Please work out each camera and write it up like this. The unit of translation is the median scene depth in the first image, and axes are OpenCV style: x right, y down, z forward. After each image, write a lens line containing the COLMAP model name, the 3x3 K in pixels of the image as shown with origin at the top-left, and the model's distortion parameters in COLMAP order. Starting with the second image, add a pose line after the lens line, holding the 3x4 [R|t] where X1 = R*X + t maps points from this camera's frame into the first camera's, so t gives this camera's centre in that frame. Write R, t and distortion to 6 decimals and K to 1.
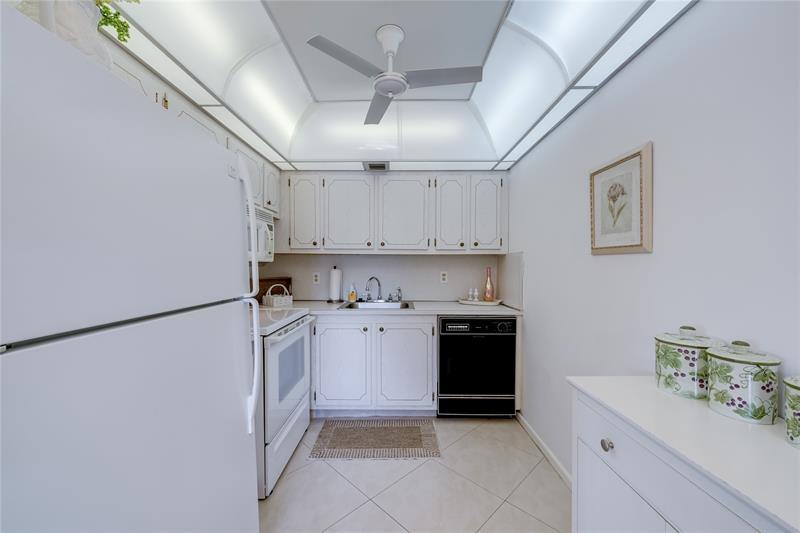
lens RADIAL K [[276.4, 0, 396.0], [0, 276.4, 265.0], [0, 0, 1]] dist [-0.001235, -0.000085]
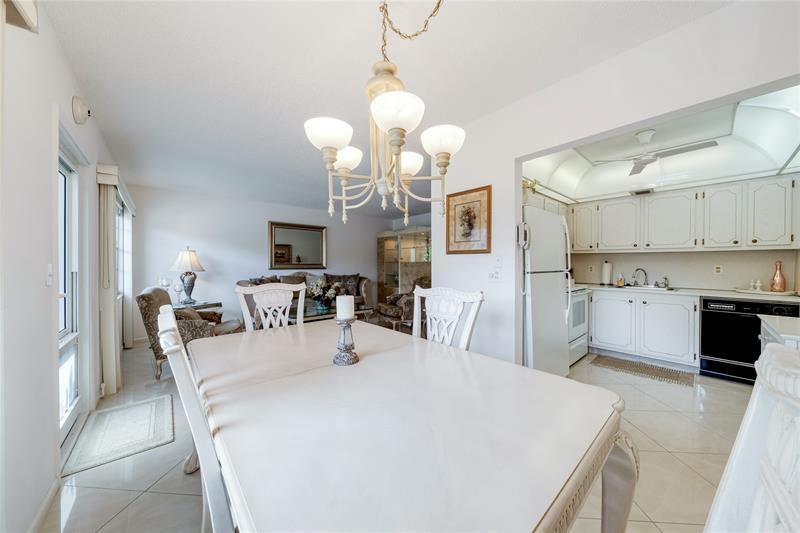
lens RADIAL K [[276.4, 0, 396.0], [0, 276.4, 265.0], [0, 0, 1]] dist [-0.001235, -0.000085]
pose [[0.652351, 0.005633, -0.757896, 0.184990], [-0.005425, 0.999981, 0.002763, 0.030269], [0.757897, 0.002309, 0.652370, -0.913097]]
